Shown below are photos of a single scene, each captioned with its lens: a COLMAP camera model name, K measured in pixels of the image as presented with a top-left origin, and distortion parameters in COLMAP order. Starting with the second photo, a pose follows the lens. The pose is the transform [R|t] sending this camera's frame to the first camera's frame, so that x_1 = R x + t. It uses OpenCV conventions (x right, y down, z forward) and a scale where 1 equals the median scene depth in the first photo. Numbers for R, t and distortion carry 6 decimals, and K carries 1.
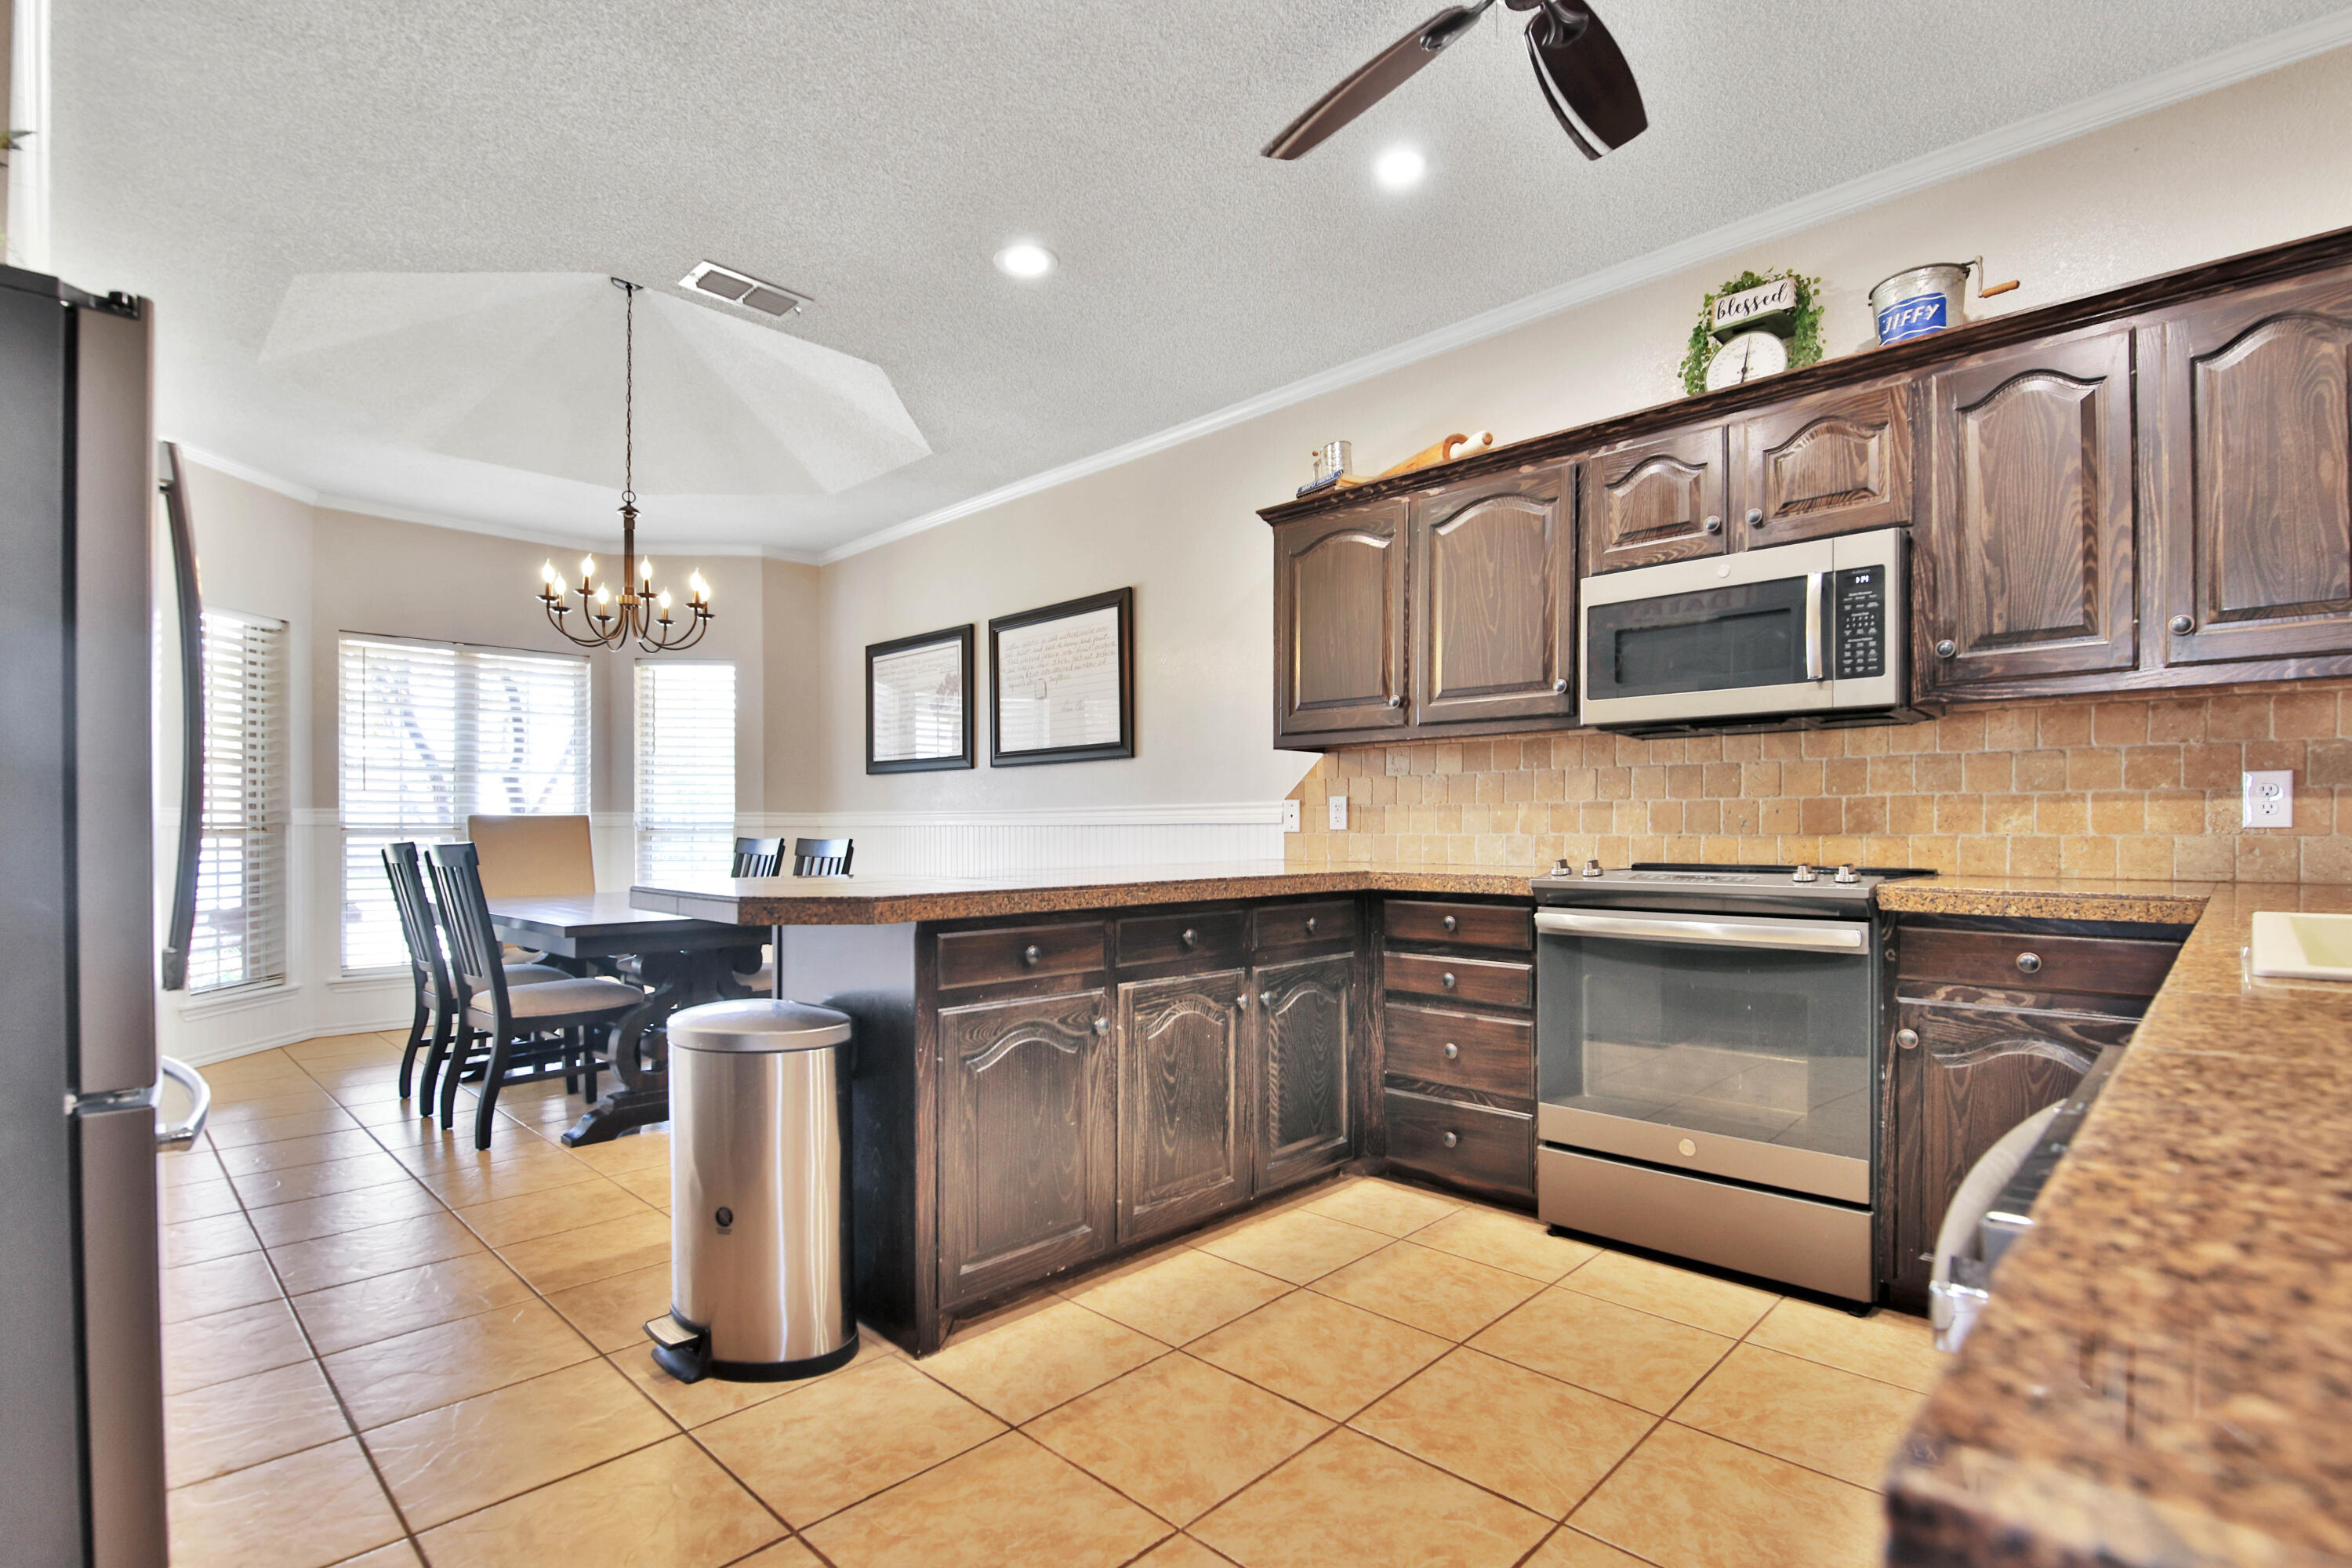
lens RADIAL K [[1105.6, 0, 1203.0], [0, 1105.6, 825.5], [0, 0, 1]] dist [-0.018764, -0.002920]
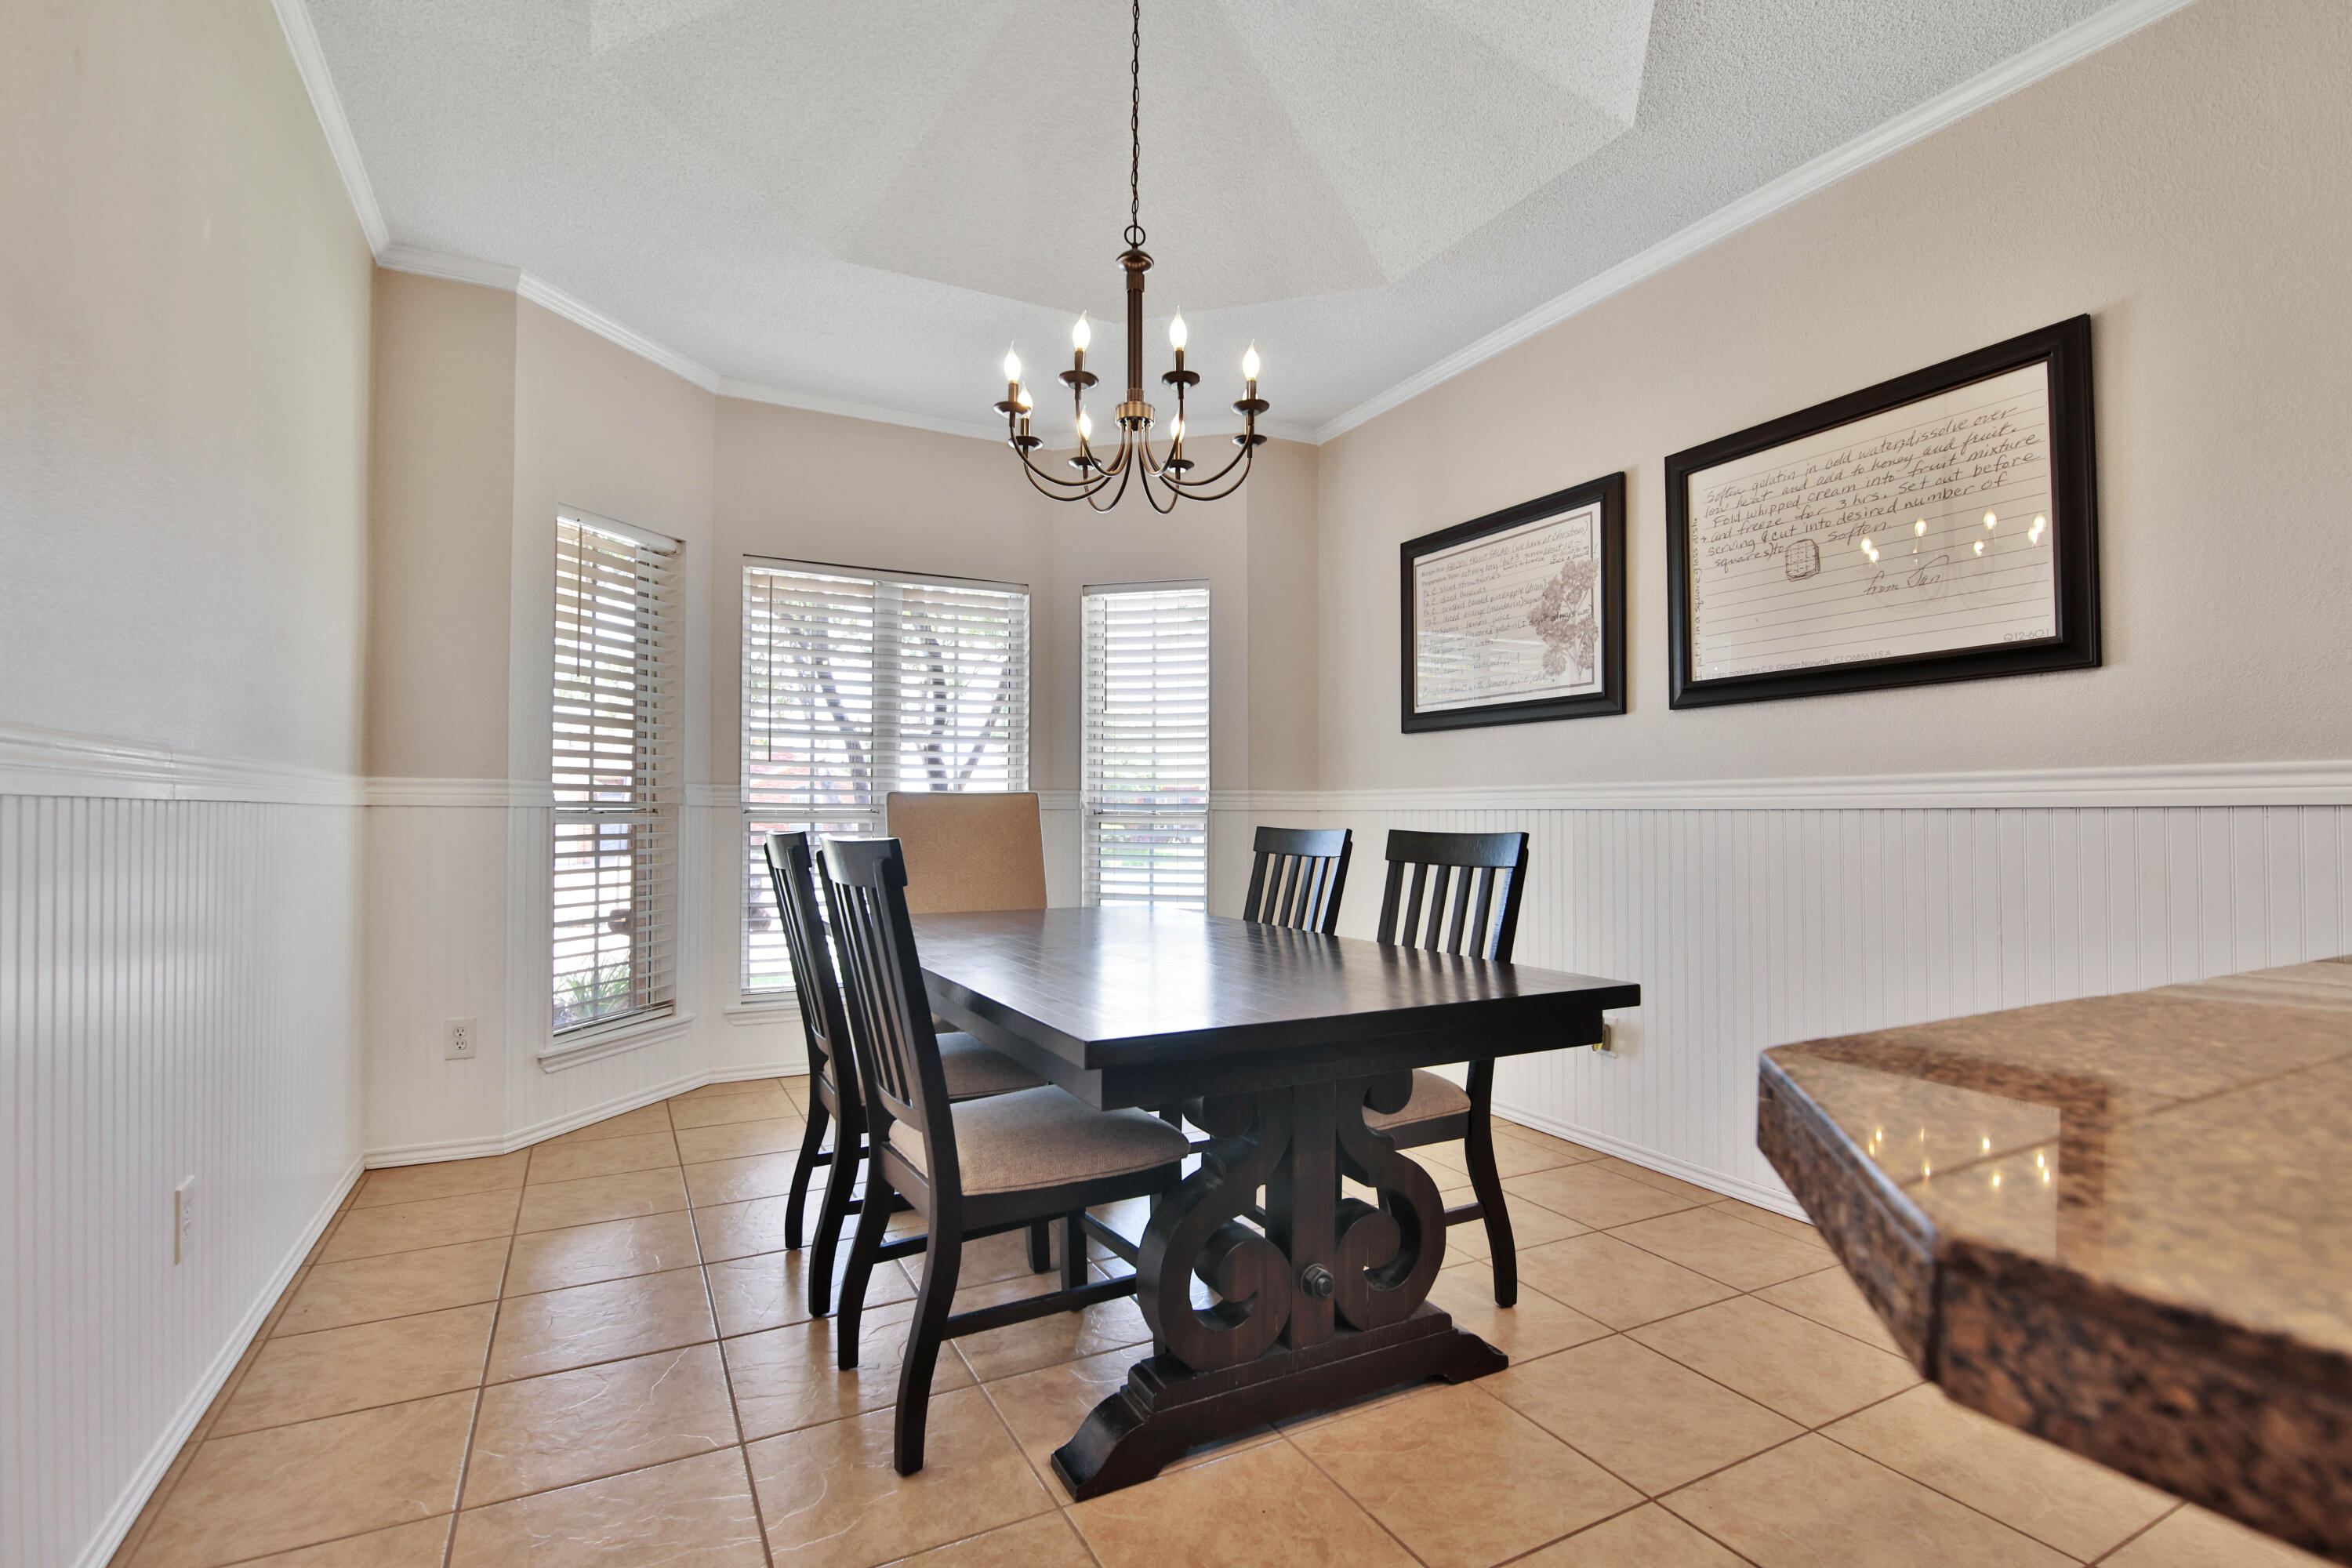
lens RADIAL K [[1105.6, 0, 1178.1], [0, 1105.6, 791.0], [0, 0, 1]] dist [-0.018764, -0.002920]
pose [[0.945253, -0.001863, -0.326332, -0.249588], [-0.003684, 0.999859, -0.016379, 0.000721], [0.326317, 0.016685, 0.945113, 0.371408]]
